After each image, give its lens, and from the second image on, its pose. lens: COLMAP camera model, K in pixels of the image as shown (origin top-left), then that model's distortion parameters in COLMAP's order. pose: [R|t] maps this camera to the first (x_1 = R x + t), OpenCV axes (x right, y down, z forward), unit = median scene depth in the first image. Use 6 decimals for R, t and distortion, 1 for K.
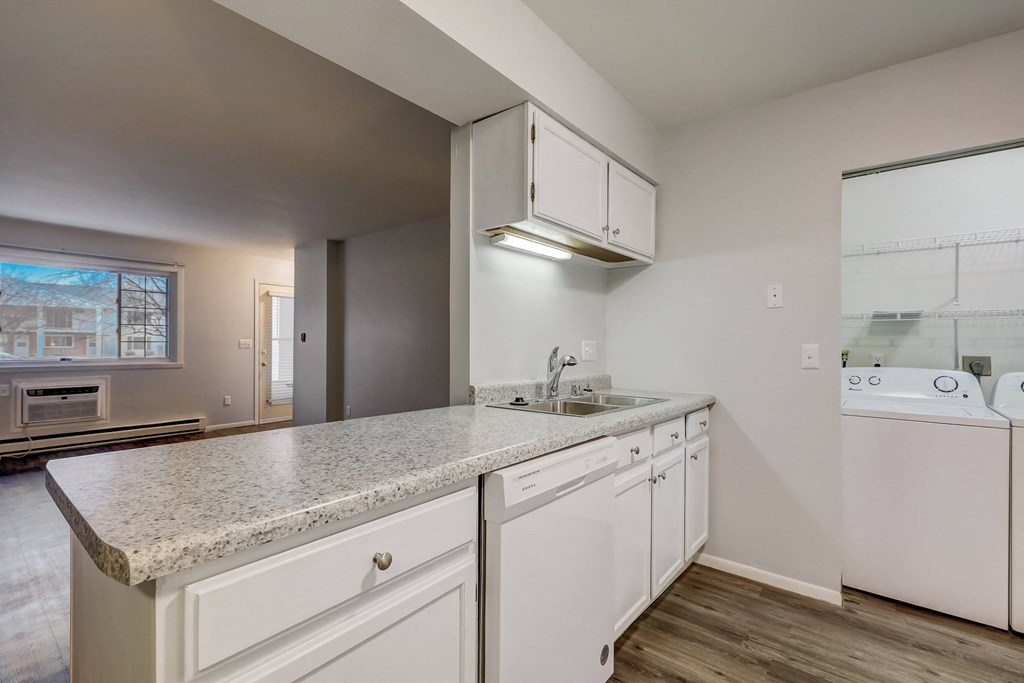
lens RADIAL K [[458.9, 0, 514.0], [0, 458.9, 344.4], [0, 0, 1]] dist [0.005860, 0.000844]
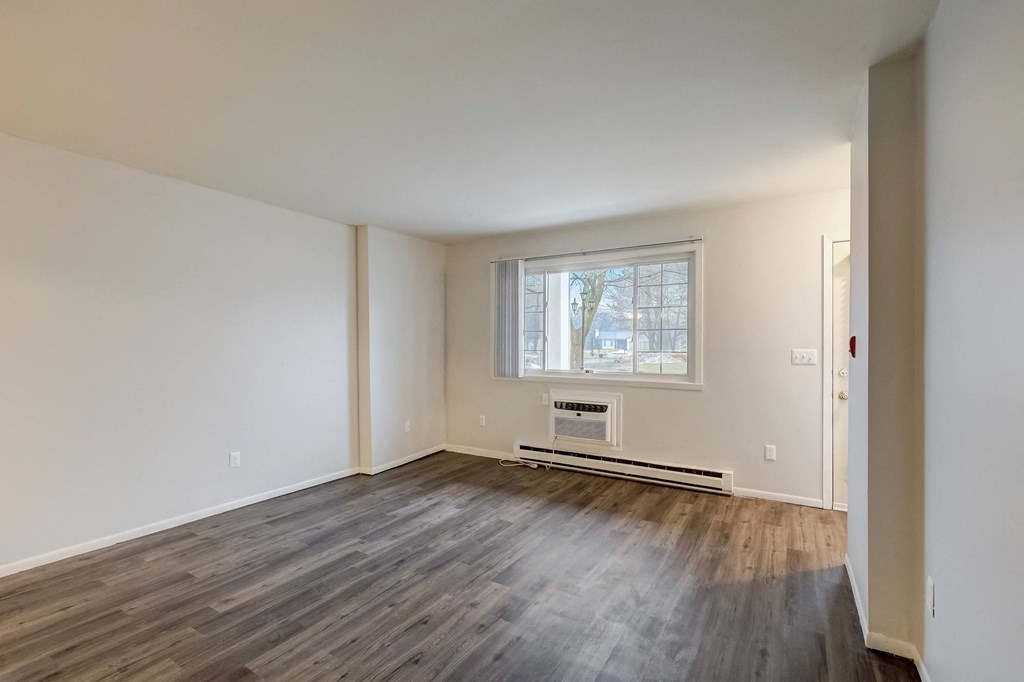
lens RADIAL K [[458.9, 0, 514.0], [0, 458.9, 343.9], [0, 0, 1]] dist [0.005860, 0.000844]
pose [[0.129813, -0.001545, -0.991537, -0.097562], [-0.001186, 0.999998, -0.001713, -0.017994], [0.991538, 0.001398, 0.129811, 0.694636]]
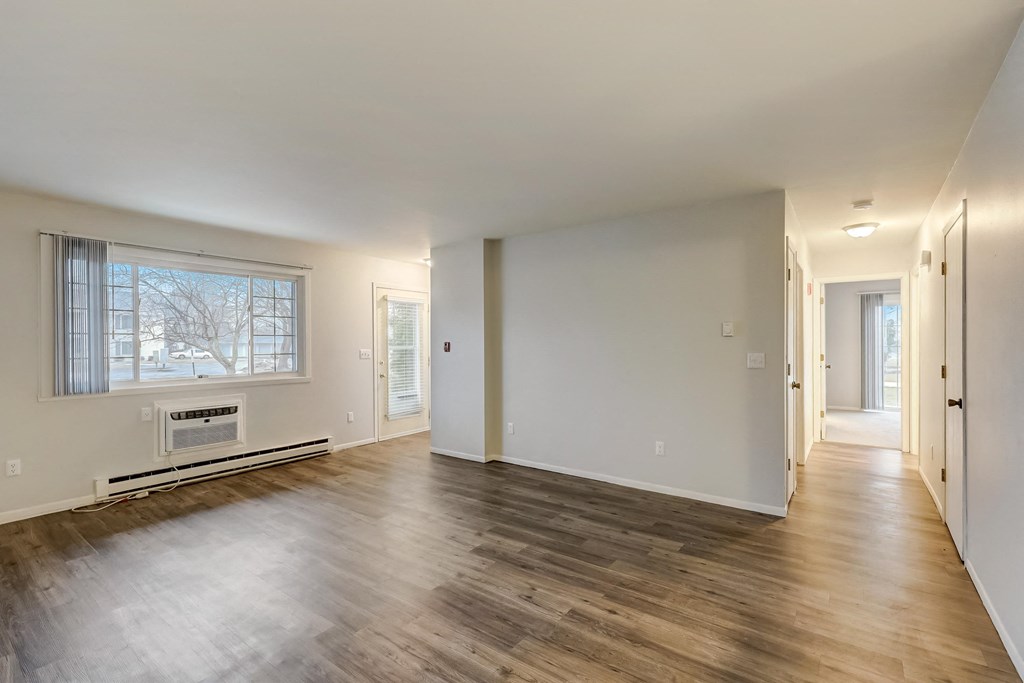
lens RADIAL K [[458.9, 0, 514.0], [0, 458.9, 344.4], [0, 0, 1]] dist [0.005860, 0.000844]
pose [[0.999168, -0.011868, 0.039017, -0.388893], [0.011834, 0.999929, 0.001089, -0.020962], [-0.039027, -0.000627, 0.999238, 0.098152]]
